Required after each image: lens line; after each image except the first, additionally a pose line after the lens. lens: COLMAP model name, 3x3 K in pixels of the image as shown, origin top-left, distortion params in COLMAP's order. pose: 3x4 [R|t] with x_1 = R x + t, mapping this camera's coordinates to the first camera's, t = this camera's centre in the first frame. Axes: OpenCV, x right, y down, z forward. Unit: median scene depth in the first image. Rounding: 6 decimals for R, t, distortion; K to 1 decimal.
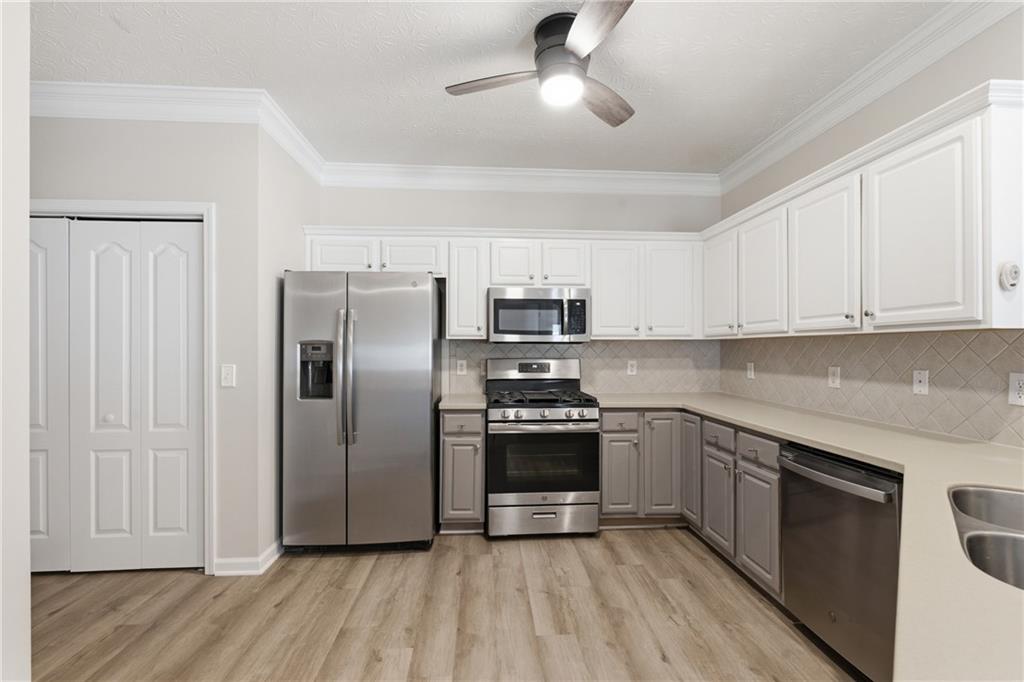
lens RADIAL K [[455.4, 0, 514.5], [0, 455.4, 348.4], [0, 0, 1]] dist [0.000571, 0.000635]
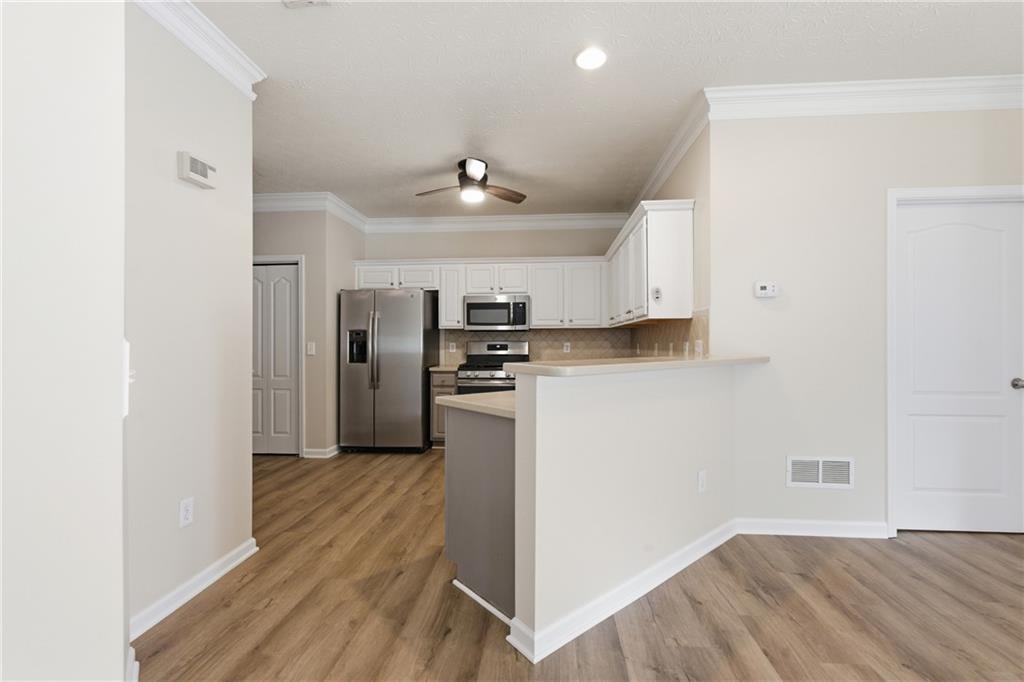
lens RADIAL K [[455.4, 0, 514.9], [0, 455.4, 340.3], [0, 0, 1]] dist [0.000571, 0.000635]
pose [[0.988779, -0.004262, -0.149327, 0.420700], [0.003246, 0.999970, -0.007050, 0.038283], [0.149353, 0.006486, 0.988763, -0.634629]]
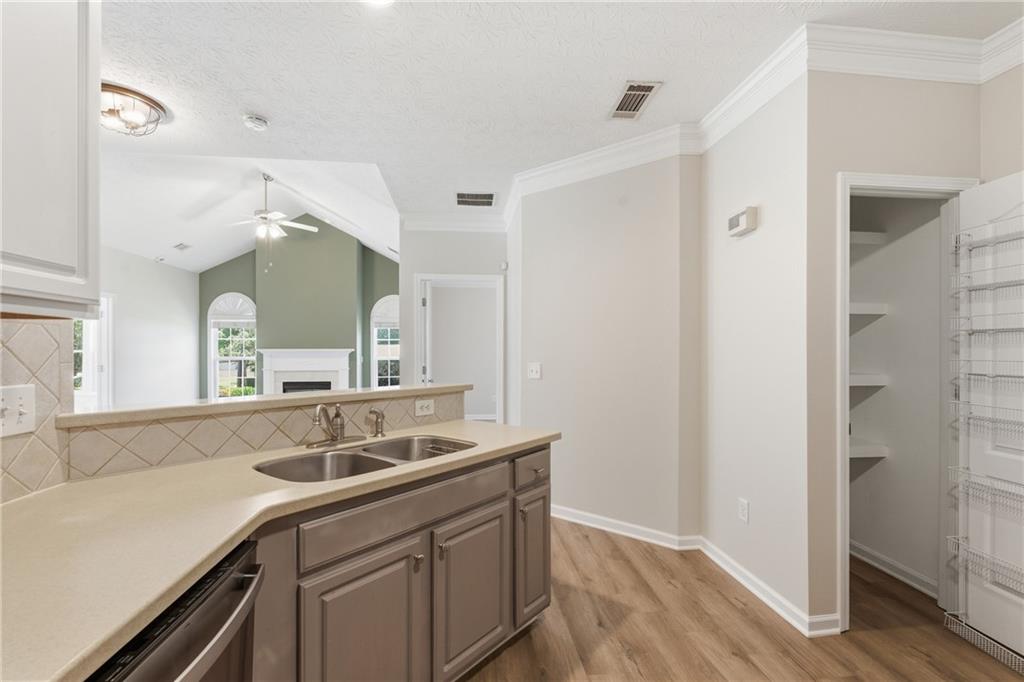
lens RADIAL K [[455.4, 0, 517.1], [0, 455.4, 355.7], [0, 0, 1]] dist [0.000571, 0.000635]
pose [[-0.998709, -0.001971, -0.050761, 0.263036], [-0.002469, 0.999949, 0.009751, 0.000245], [0.050739, 0.009863, -0.998663, 0.941124]]
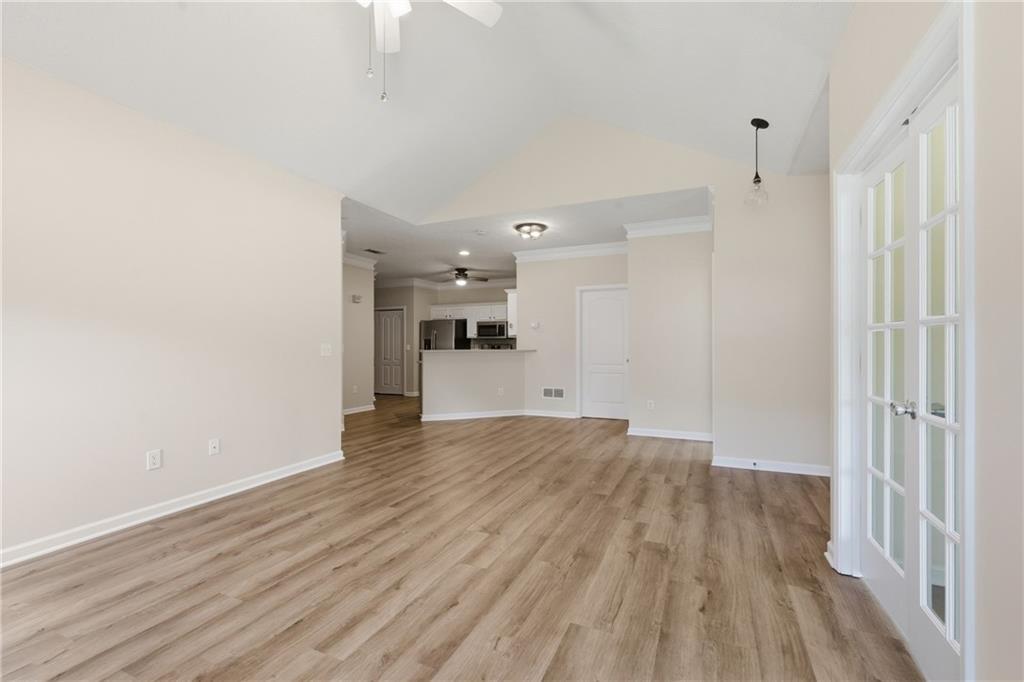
lens RADIAL K [[455.4, 0, 503.7], [0, 455.4, 341.2], [0, 0, 1]] dist [0.000571, 0.000635]
pose [[0.873196, -0.006891, -0.487321, 1.982831], [-0.000842, 0.999877, -0.015649, 0.060941], [0.487369, 0.014075, 0.873083, -2.015177]]
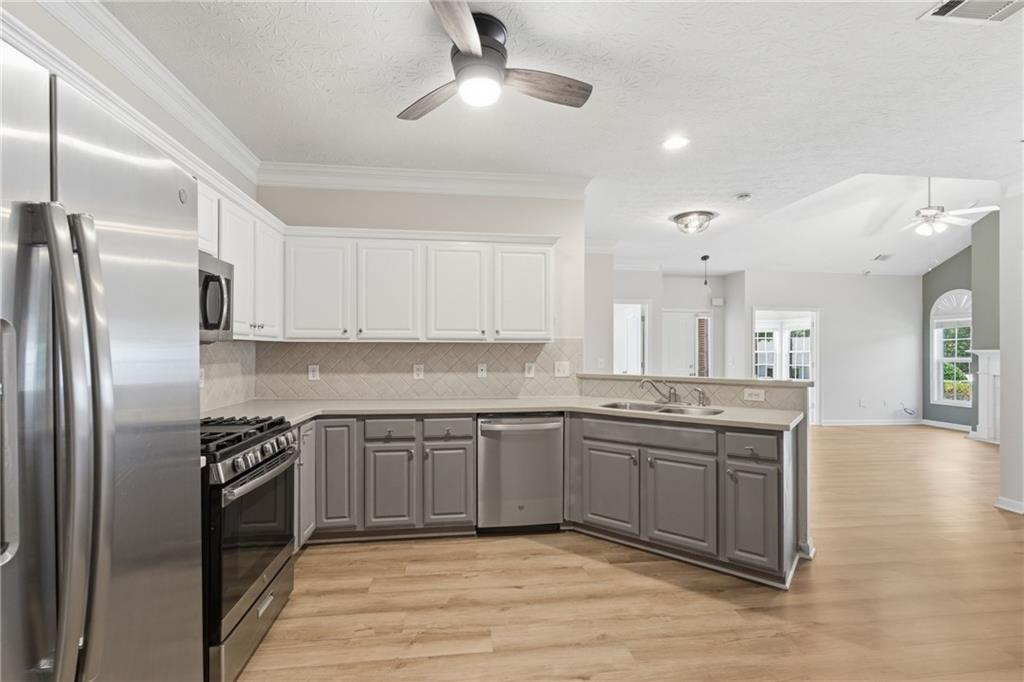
lens RADIAL K [[455.4, 0, 510.4], [0, 455.4, 349.7], [0, 0, 1]] dist [0.000571, 0.000635]
pose [[-0.058466, 0.003567, 0.998283, -0.669960], [-0.000779, 0.999993, -0.003619, -0.000448], [-0.998289, -0.000989, -0.058463, 0.748371]]
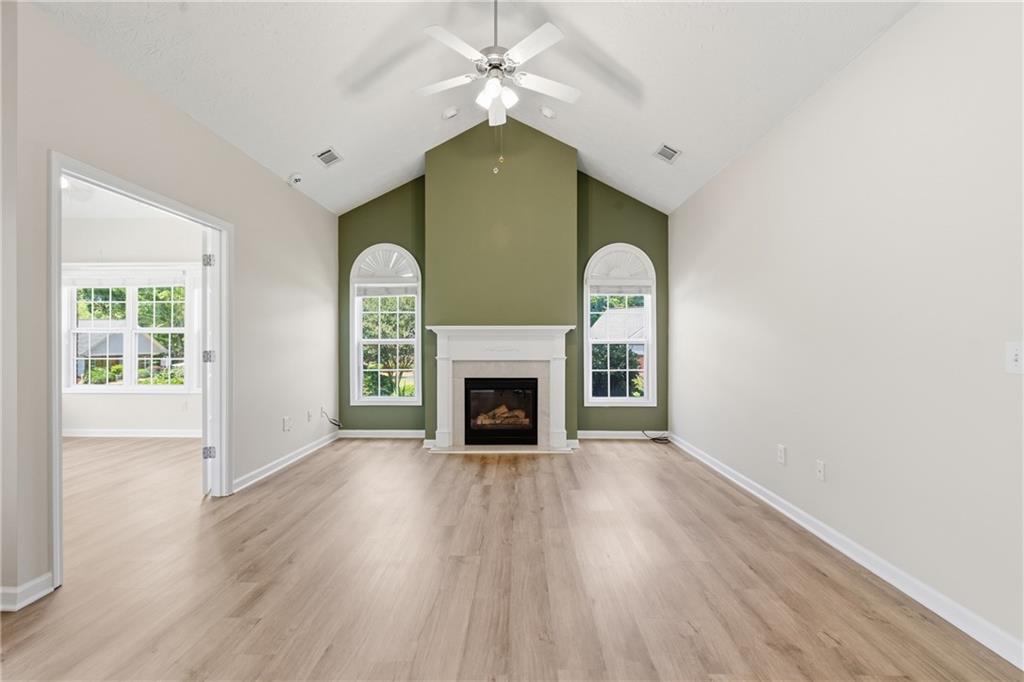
lens RADIAL K [[455.4, 0, 520.4], [0, 455.4, 341.7], [0, 0, 1]] dist [0.000571, 0.000635]
pose [[-0.996279, 0.000034, 0.086182, 1.224046], [0.000334, 0.999994, 0.003467, 0.047045], [-0.086181, 0.003483, -0.996273, -0.213924]]
